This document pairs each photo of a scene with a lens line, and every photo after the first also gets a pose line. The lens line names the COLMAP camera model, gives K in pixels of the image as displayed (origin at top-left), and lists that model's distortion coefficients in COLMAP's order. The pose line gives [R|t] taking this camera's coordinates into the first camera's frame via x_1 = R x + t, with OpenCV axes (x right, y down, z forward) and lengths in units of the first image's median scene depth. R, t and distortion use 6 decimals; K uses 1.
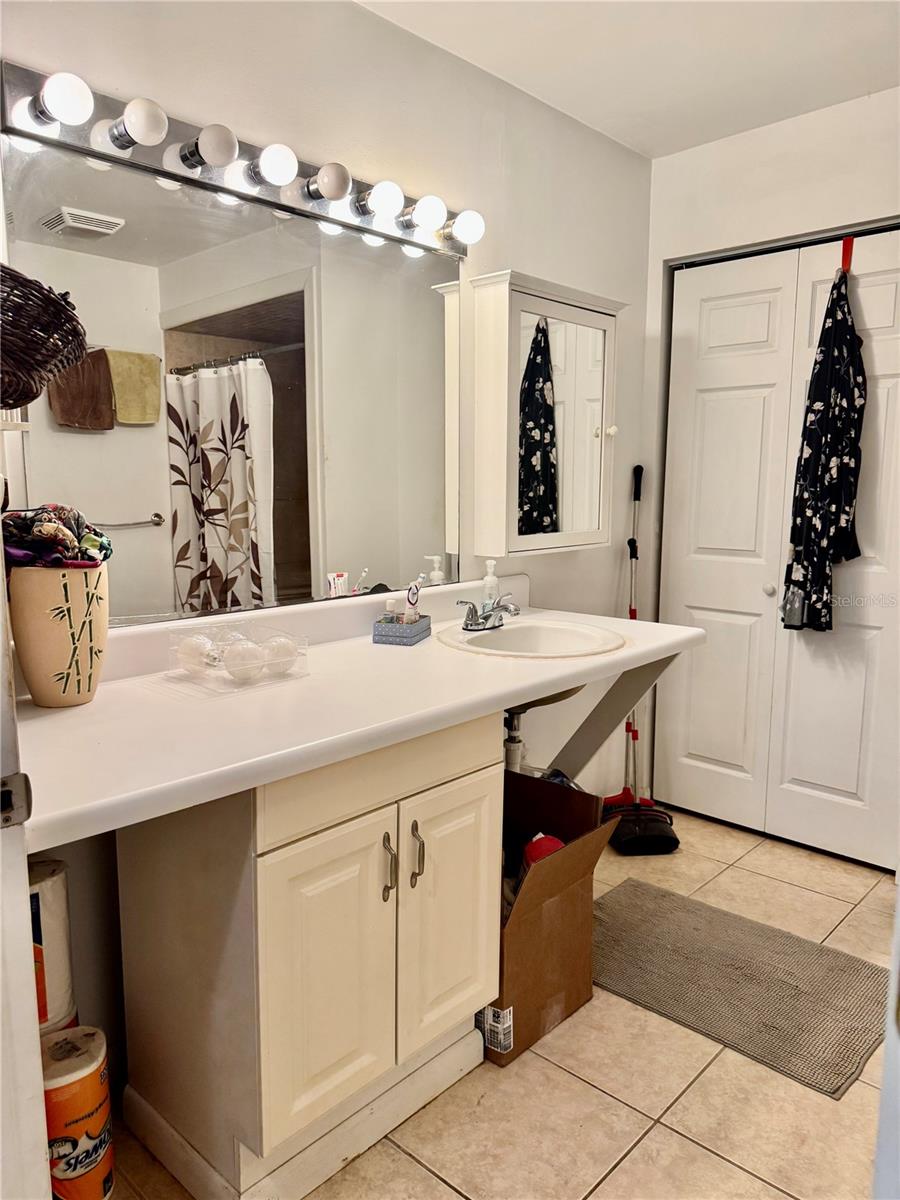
lens RADIAL K [[848.2, 0, 446.0], [0, 848.2, 601.3], [0, 0, 1]] dist [0.039827, -0.054047]
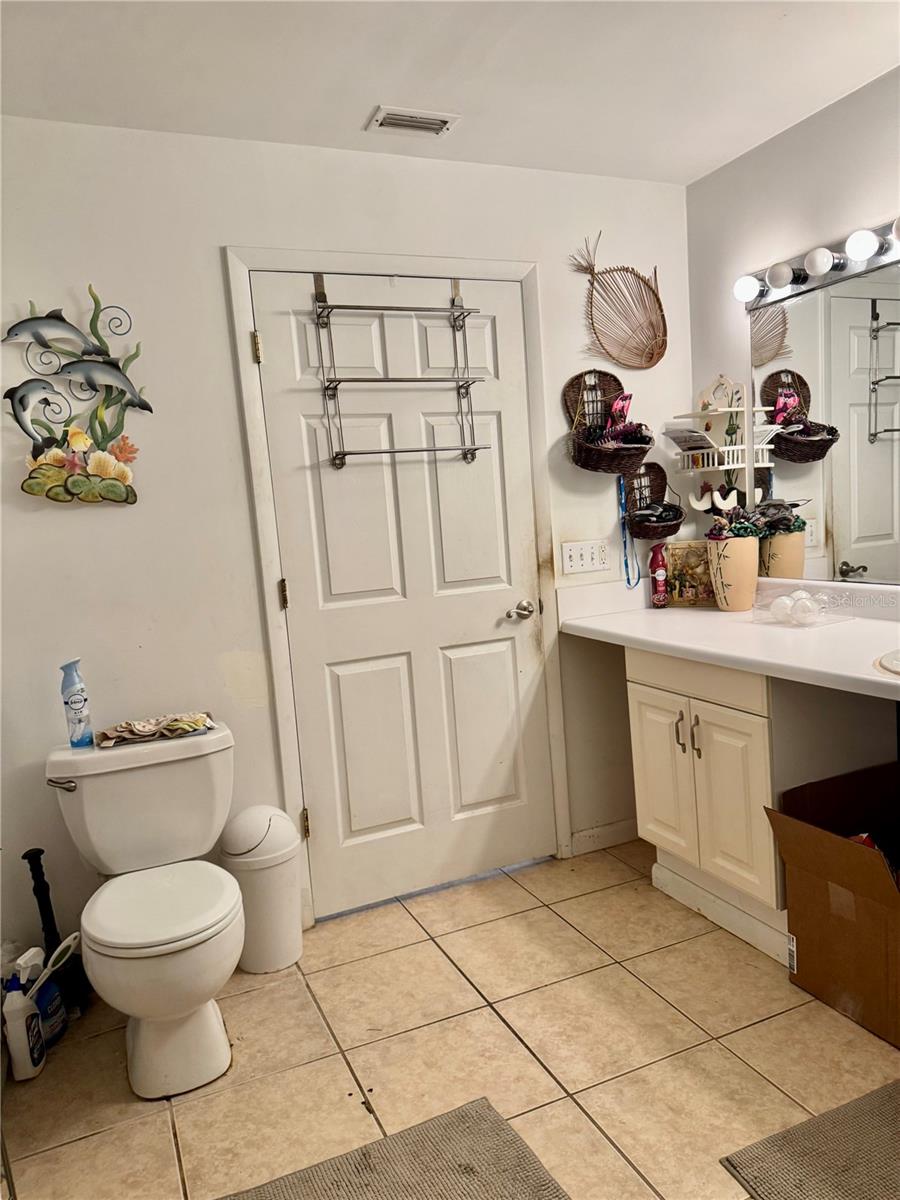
lens RADIAL K [[848.2, 0, 448.5], [0, 848.2, 603.0], [0, 0, 1]] dist [0.039827, -0.054047]
pose [[-0.397722, 0.132484, -0.907890, 1.447166], [-0.059197, 0.983753, 0.169487, -0.172299], [0.915594, 0.121153, -0.383418, 1.085936]]
